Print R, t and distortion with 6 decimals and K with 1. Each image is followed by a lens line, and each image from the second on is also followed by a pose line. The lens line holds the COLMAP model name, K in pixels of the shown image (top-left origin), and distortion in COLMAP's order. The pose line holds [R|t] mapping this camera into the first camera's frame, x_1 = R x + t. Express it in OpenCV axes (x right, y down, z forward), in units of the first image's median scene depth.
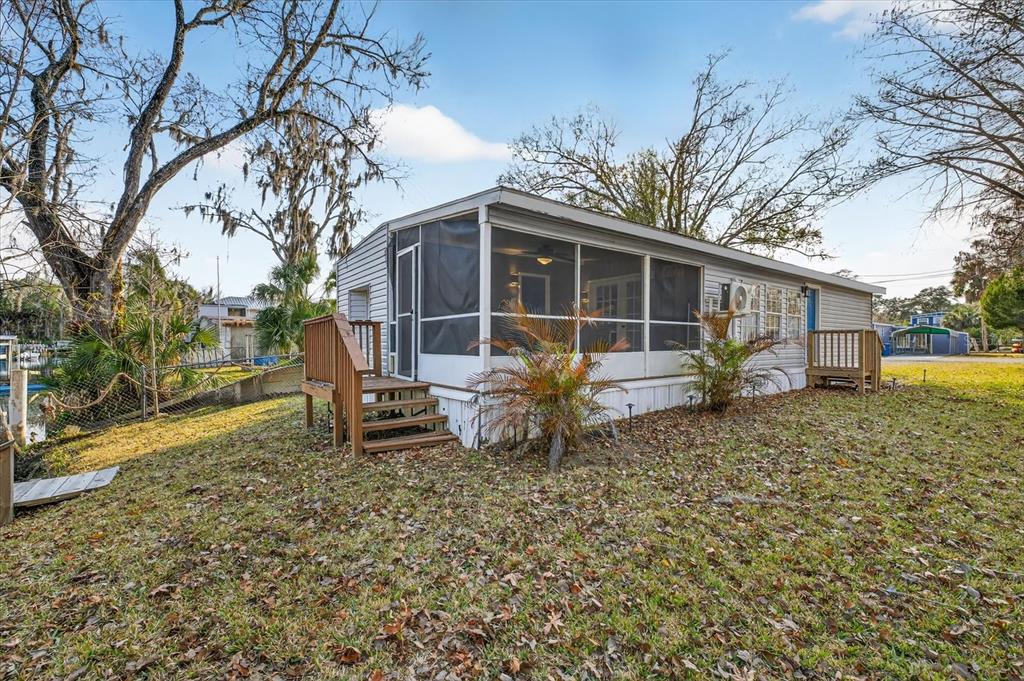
lens RADIAL K [[426.4, 0, 512.0], [0, 426.4, 347.0], [0, 0, 1]] dist [0.002164, 0.000347]
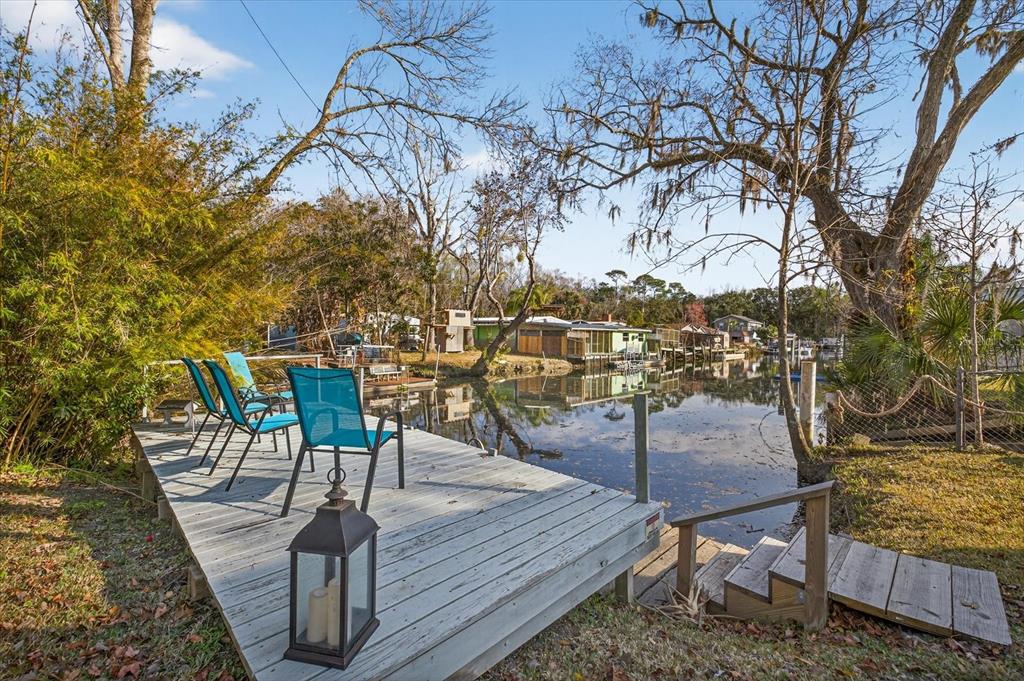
lens RADIAL K [[426.4, 0, 507.5], [0, 426.4, 339.6], [0, 0, 1]] dist [0.002164, 0.000347]
pose [[0.121408, 0.008604, -0.992565, -0.200911], [-0.021742, 0.999746, 0.006007, 0.008584], [0.992365, 0.020851, 0.121564, 0.152388]]
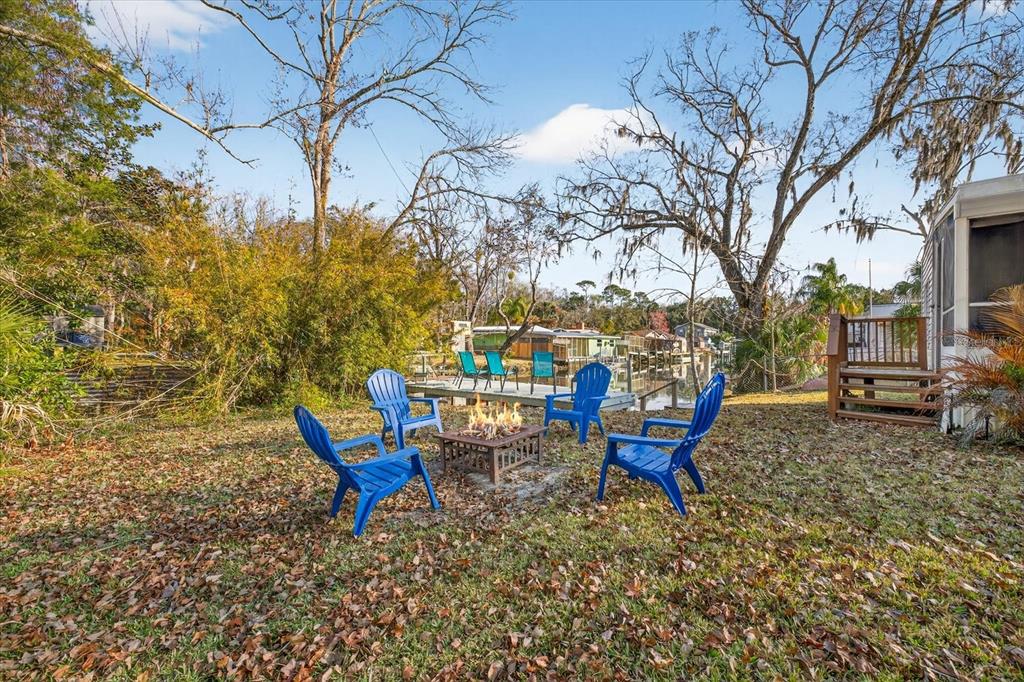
lens RADIAL K [[426.4, 0, 513.0], [0, 426.4, 339.7], [0, 0, 1]] dist [0.002164, 0.000347]
pose [[0.204058, -0.007320, -0.978931, 0.264220], [-0.015151, 0.999829, -0.010635, 0.011802], [0.978842, 0.017002, 0.203912, -0.095926]]
